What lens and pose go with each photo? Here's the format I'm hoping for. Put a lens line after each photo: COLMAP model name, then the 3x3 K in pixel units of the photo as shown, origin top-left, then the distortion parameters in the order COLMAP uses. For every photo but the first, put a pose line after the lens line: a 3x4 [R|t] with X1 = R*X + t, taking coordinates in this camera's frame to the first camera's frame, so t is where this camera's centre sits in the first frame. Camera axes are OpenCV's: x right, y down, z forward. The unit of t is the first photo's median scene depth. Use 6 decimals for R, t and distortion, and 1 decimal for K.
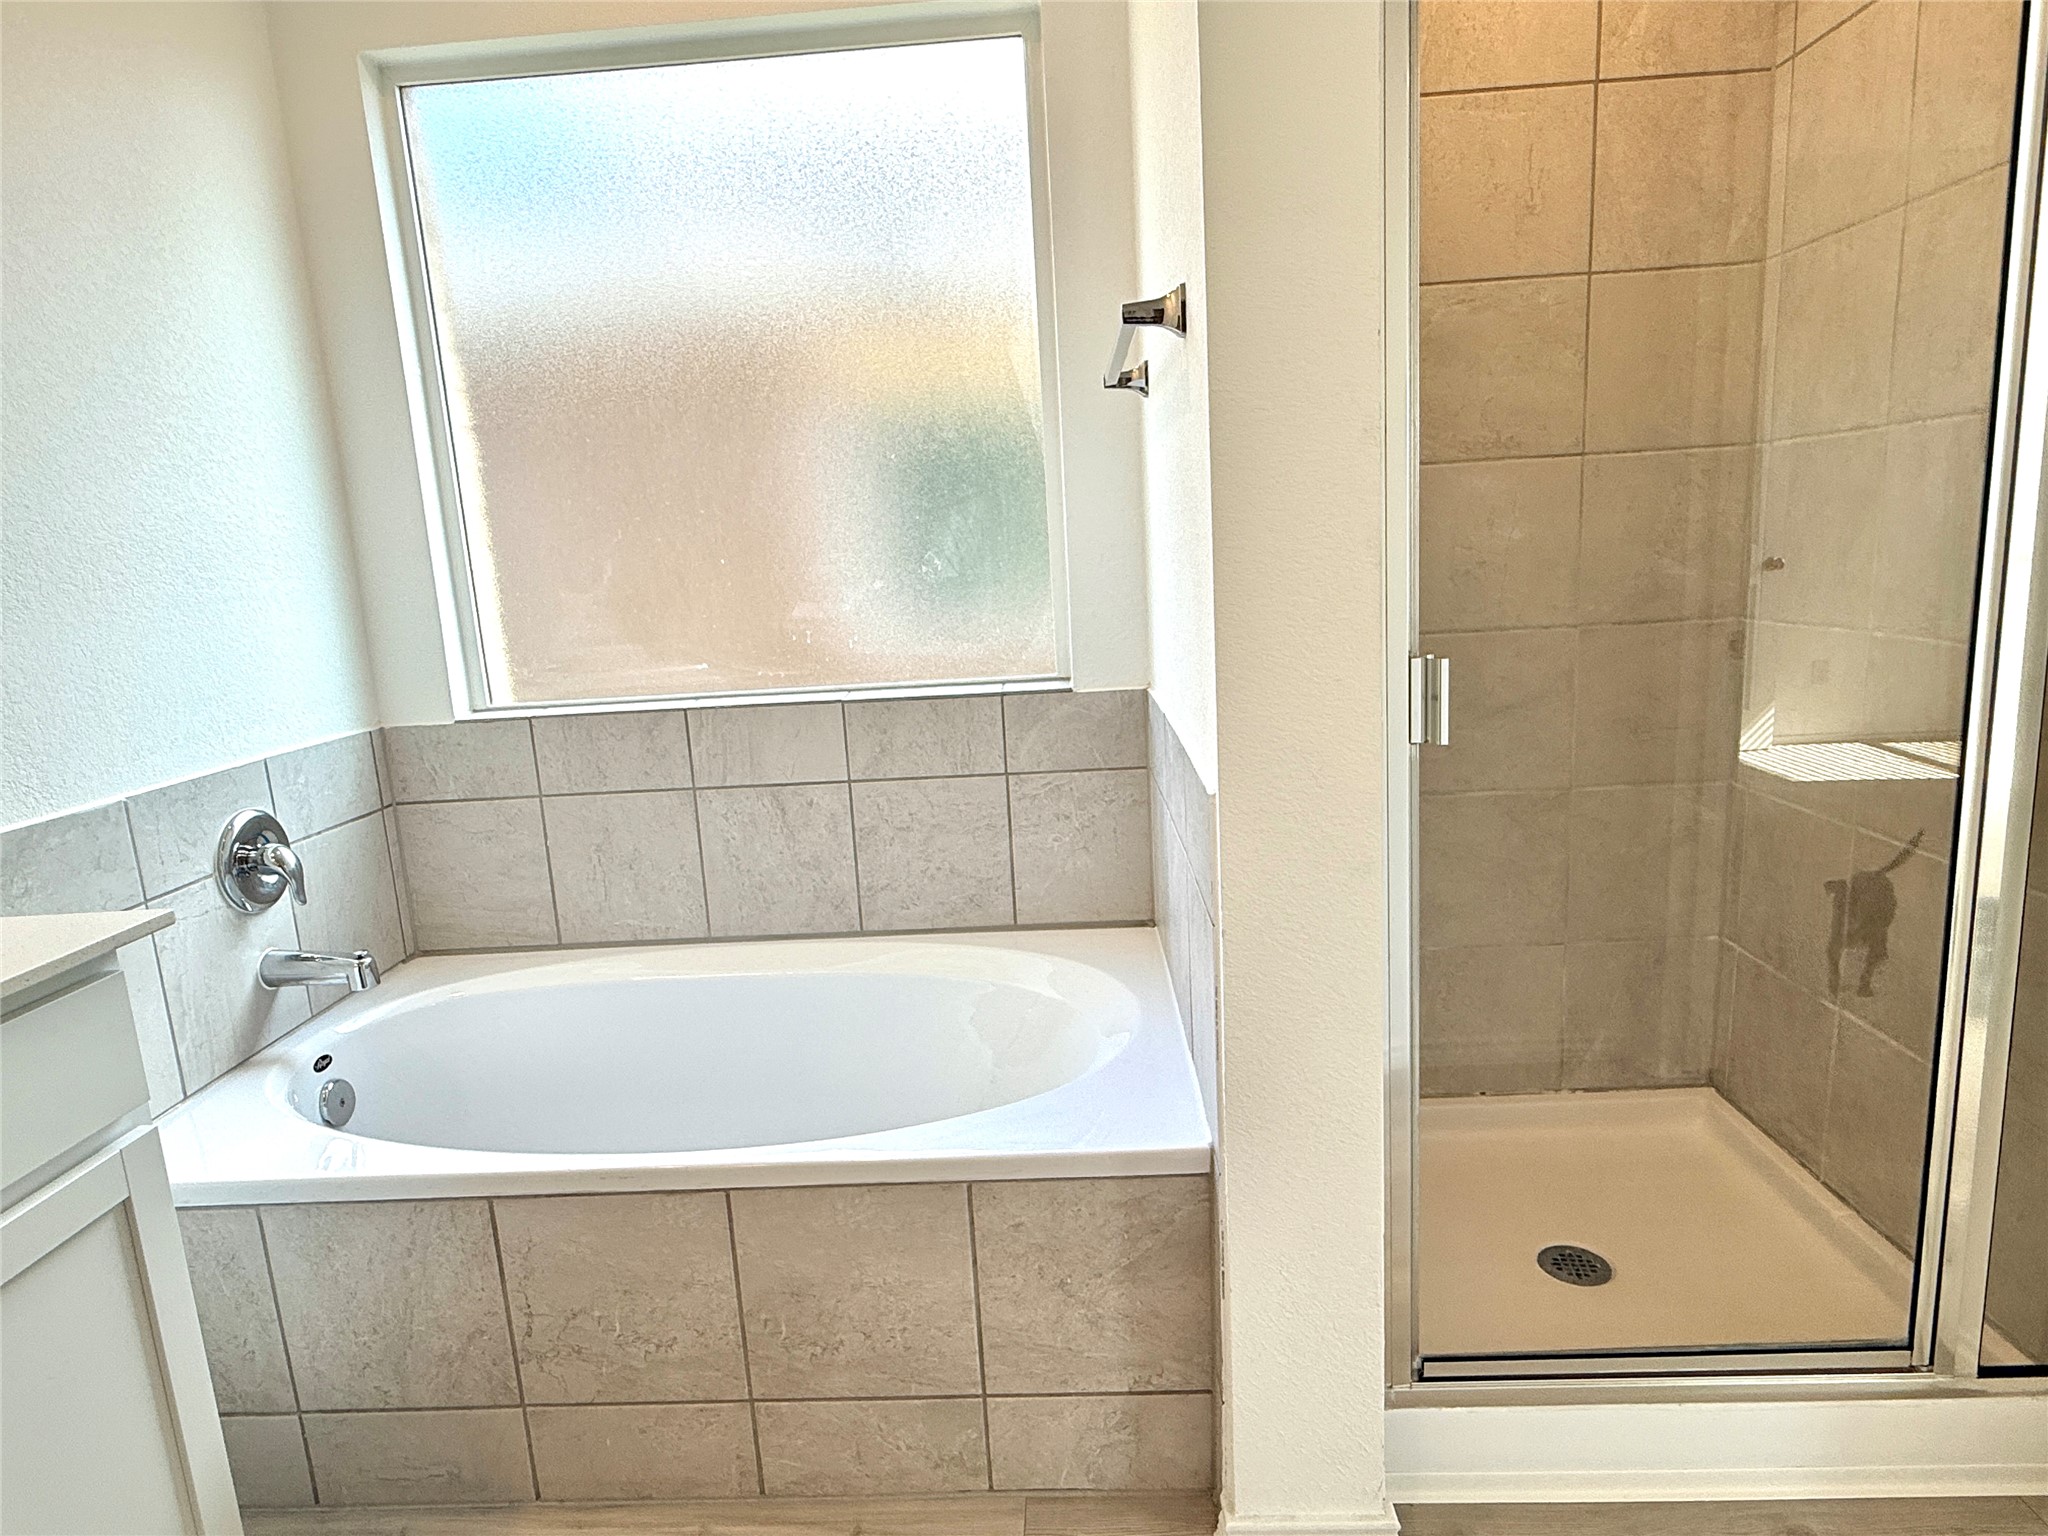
lens RADIAL K [[1204.6, 0, 1015.4], [0, 1204.6, 769.7], [0, 0, 1]] dist [0.002705, 0.000635]
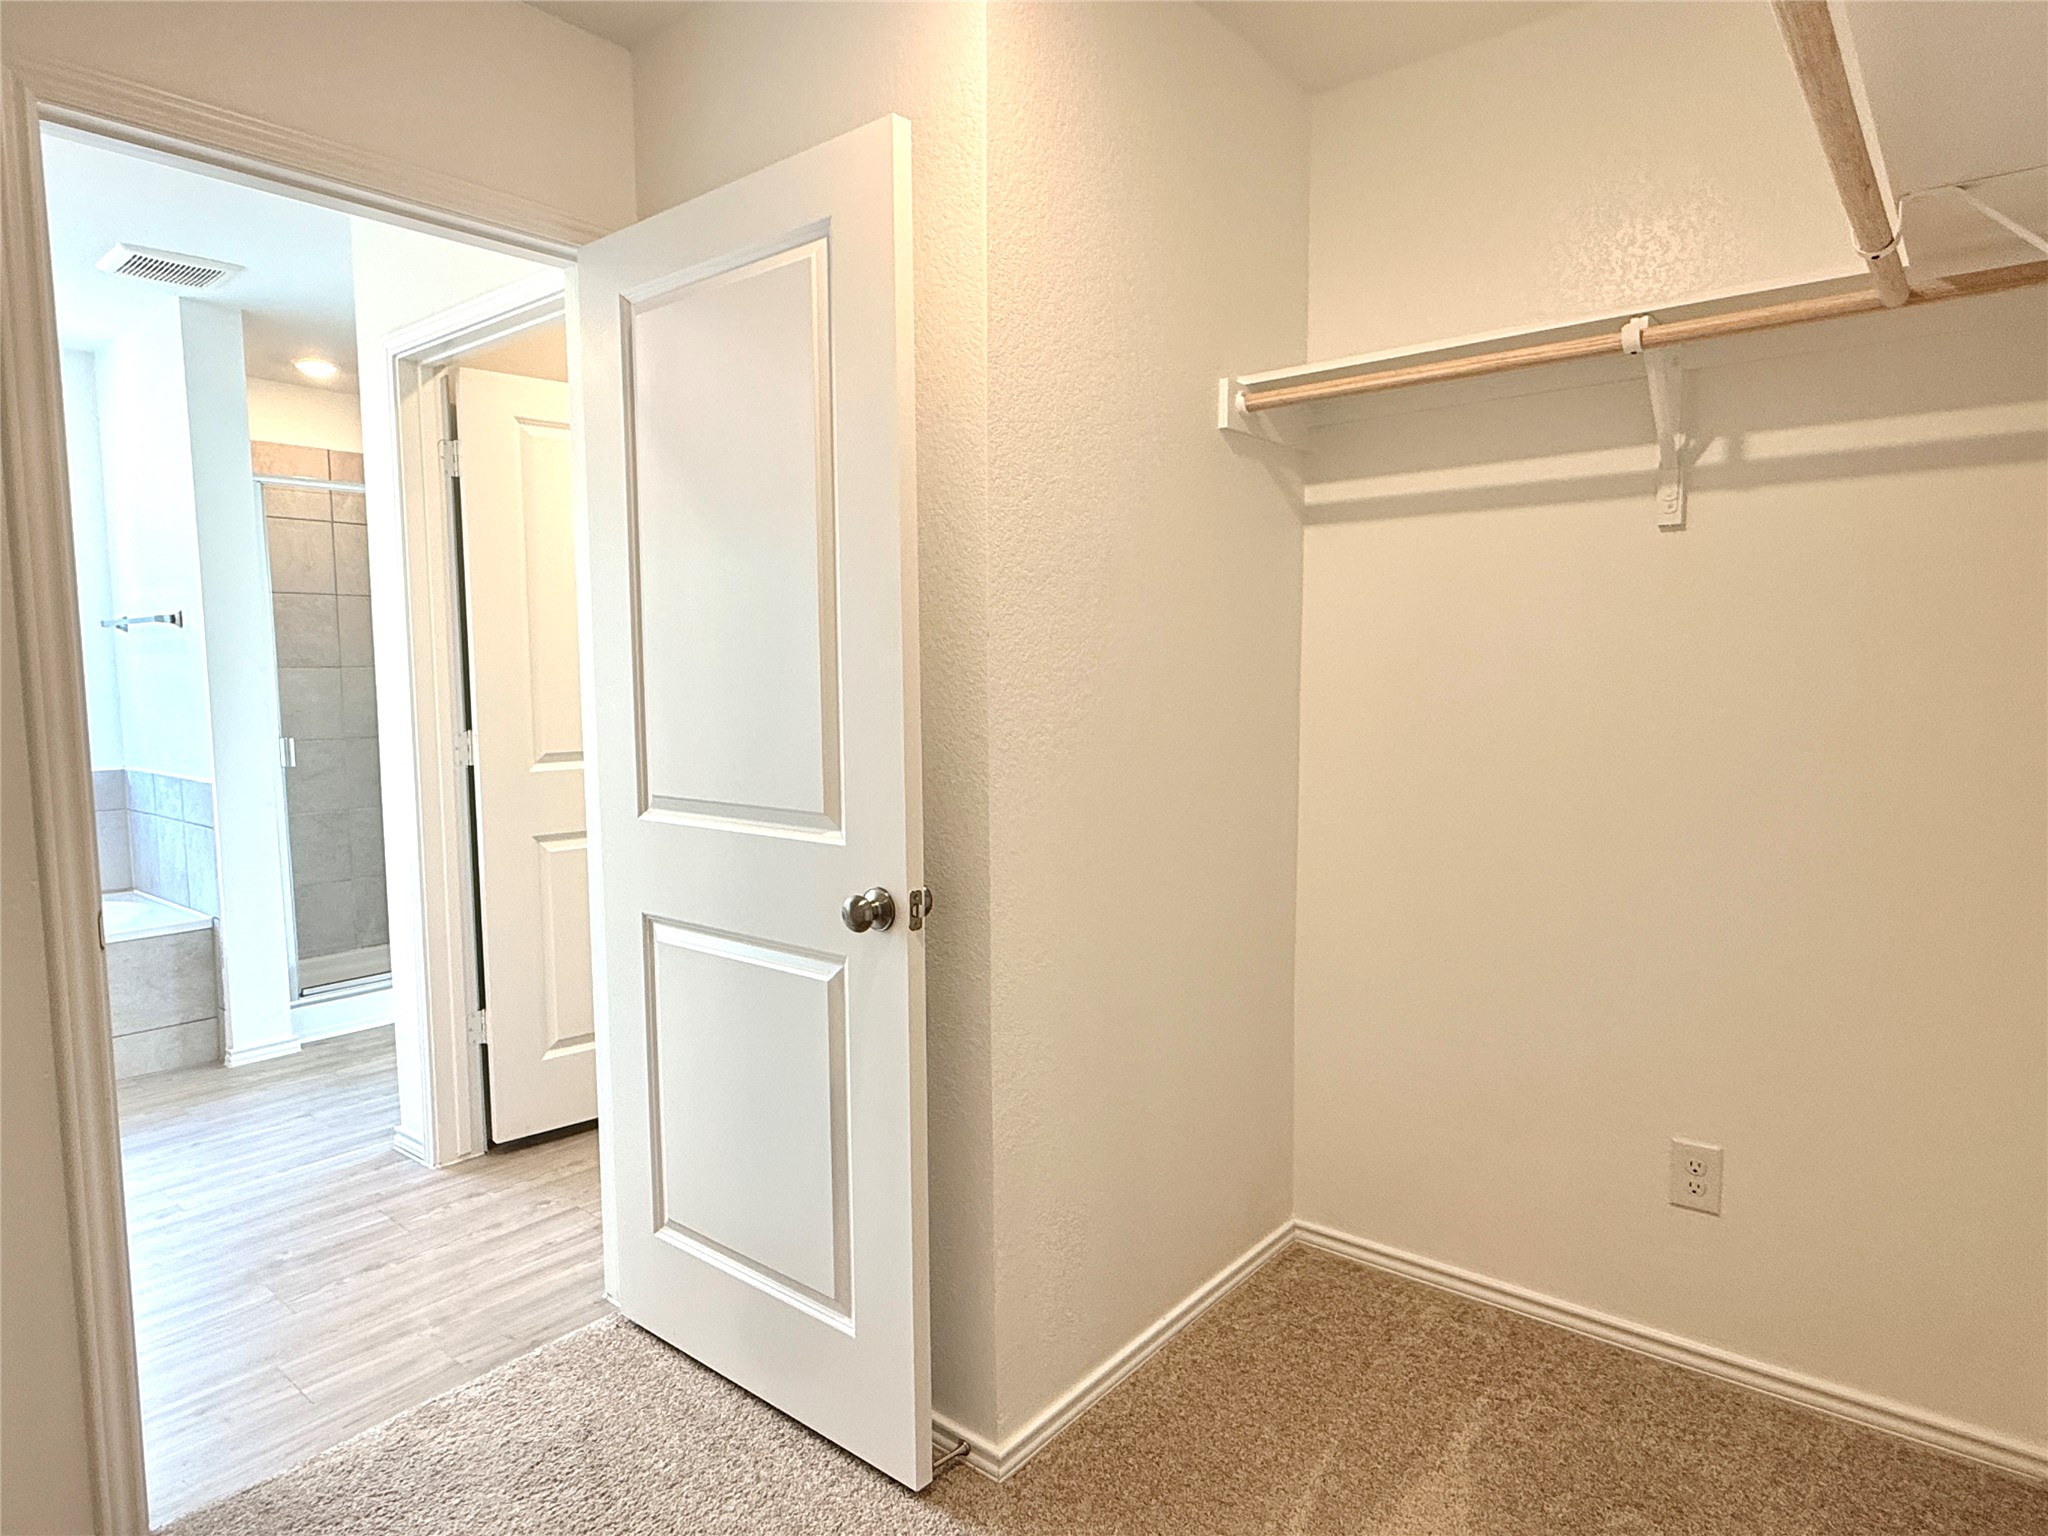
lens RADIAL K [[1190.5, 0, 1024.0], [0, 1190.5, 768.0], [0, 0, 1]] dist [0.001166, -0.000206]
pose [[0.601942, -0.020421, 0.798279, -0.850508], [0.129716, 0.988896, -0.072516, 0.400670], [-0.787934, 0.147200, 0.597906, -2.044831]]
